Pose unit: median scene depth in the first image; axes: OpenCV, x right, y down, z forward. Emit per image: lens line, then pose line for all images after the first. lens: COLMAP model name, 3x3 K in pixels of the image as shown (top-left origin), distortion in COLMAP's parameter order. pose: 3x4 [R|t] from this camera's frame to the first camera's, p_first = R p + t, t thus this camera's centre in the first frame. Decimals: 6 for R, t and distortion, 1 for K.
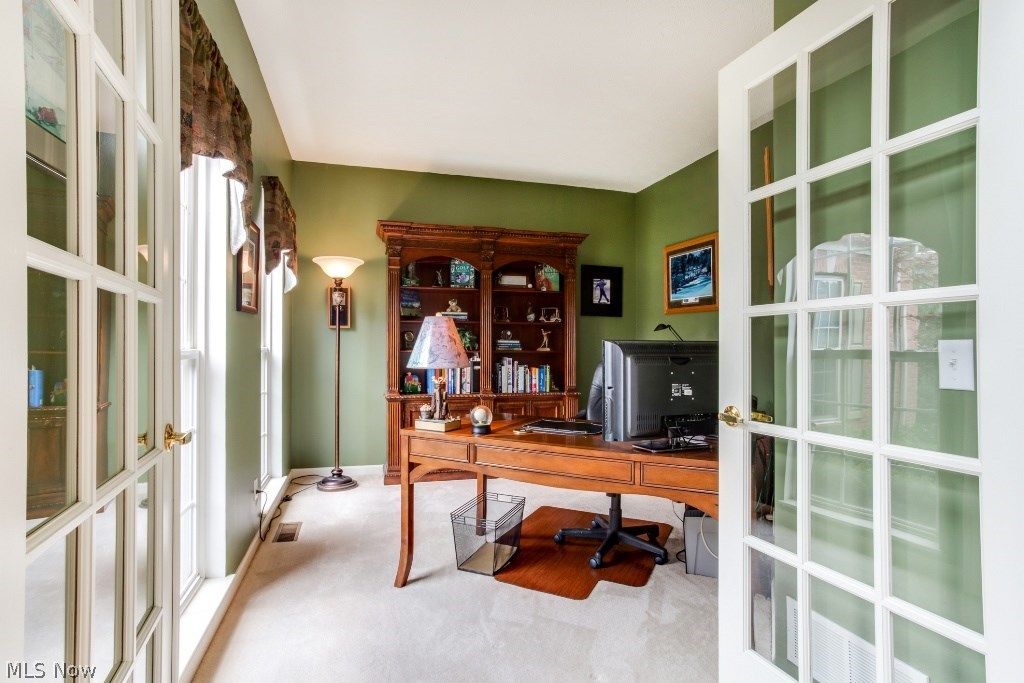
lens RADIAL K [[506.3, 0, 512.0], [0, 506.3, 341.5], [0, 0, 1]] dist [-0.019541, 0.000375]
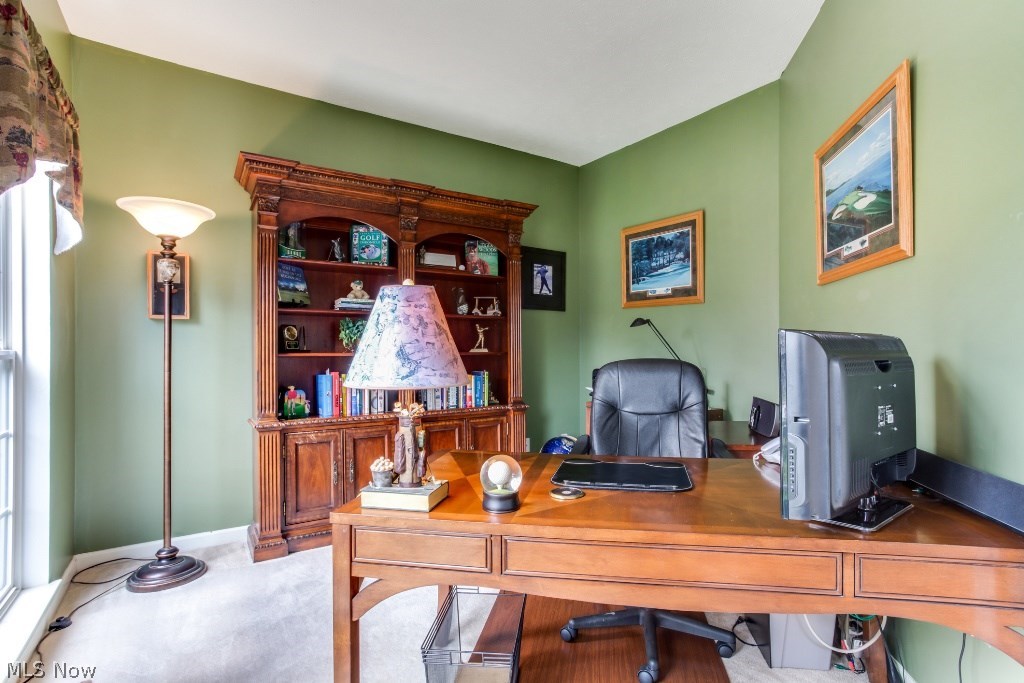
lens RADIAL K [[494.8, 0, 539.6], [0, 494.8, 344.4], [0, 0, 1]] dist [-0.036916, 0.019282]
pose [[0.944624, -0.002942, 0.328141, -0.106035], [0.002465, 0.999995, 0.001870, 0.005056], [-0.328145, -0.000957, 0.944627, 0.276252]]
